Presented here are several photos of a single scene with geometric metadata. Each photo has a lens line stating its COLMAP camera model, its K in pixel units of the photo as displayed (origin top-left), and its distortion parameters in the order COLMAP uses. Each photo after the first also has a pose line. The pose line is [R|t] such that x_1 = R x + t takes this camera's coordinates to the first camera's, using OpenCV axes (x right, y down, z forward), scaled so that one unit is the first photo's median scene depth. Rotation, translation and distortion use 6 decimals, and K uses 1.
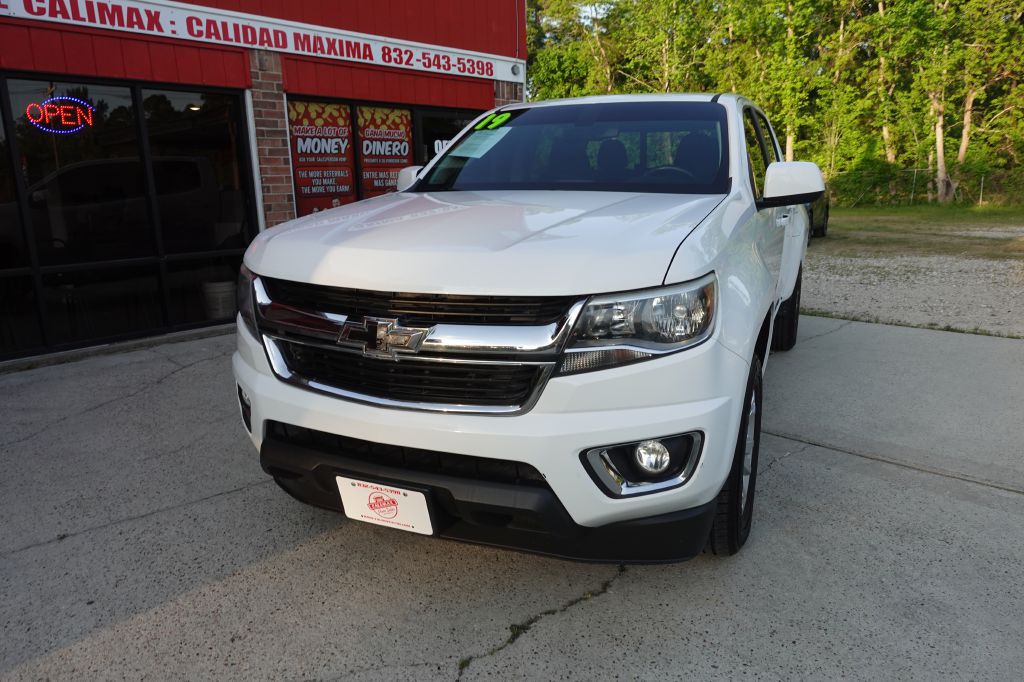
lens RADIAL K [[706.7, 0, 513.8], [0, 706.7, 340.5], [0, 0, 1]] dist [-0.000121, -0.000587]
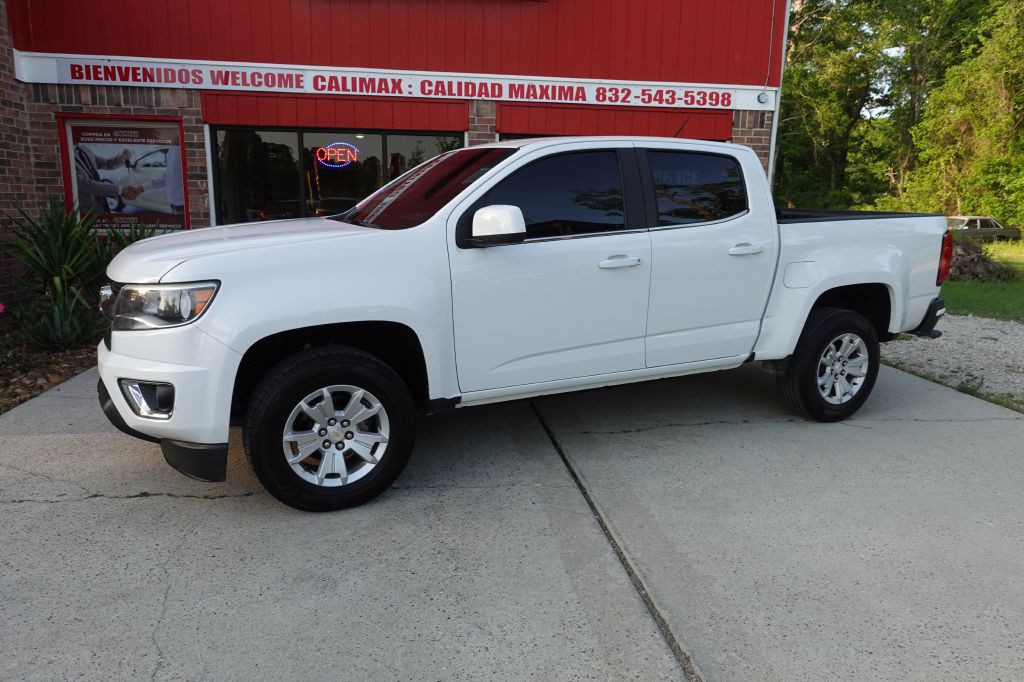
lens RADIAL K [[706.7, 0, 513.1], [0, 706.7, 340.9], [0, 0, 1]] dist [-0.000121, -0.000587]
pose [[0.772941, 0.154633, -0.615346, 0.484418], [-0.171111, 0.984715, 0.032519, -0.037252], [0.610969, 0.080157, 0.787586, 0.074276]]
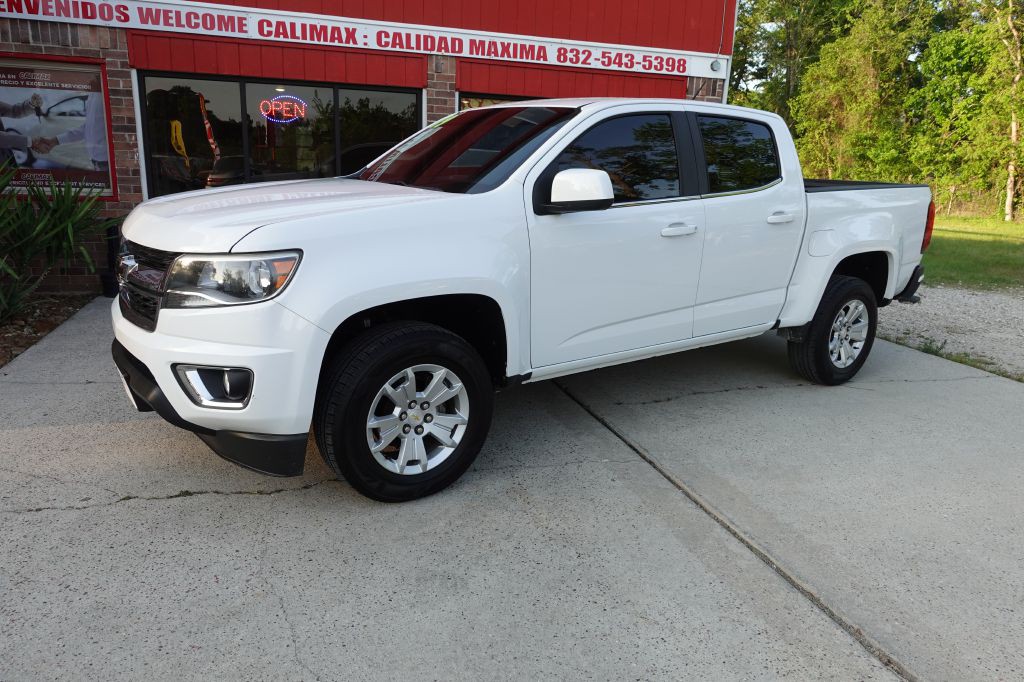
lens RADIAL K [[706.7, 0, 513.4], [0, 706.7, 341.4], [0, 0, 1]] dist [-0.000121, -0.000587]
pose [[0.864422, 0.168630, -0.473644, 0.363075], [-0.162243, 0.985235, 0.054669, -0.020046], [0.475869, 0.029588, 0.879018, 0.025752]]
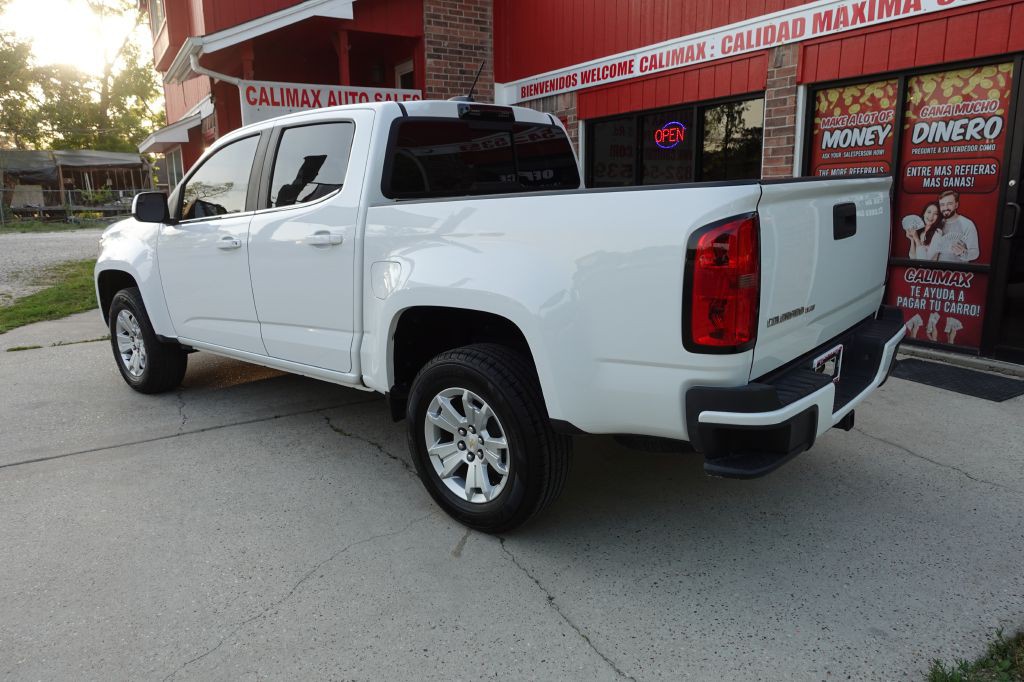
lens RADIAL K [[706.7, 0, 513.6], [0, 706.7, 339.0], [0, 0, 1]] dist [-0.000121, -0.000587]
pose [[-0.291724, 0.224294, -0.929833, 0.676217], [-0.184066, 0.940784, 0.284685, -0.222233], [0.938625, 0.254200, -0.233164, 0.903670]]
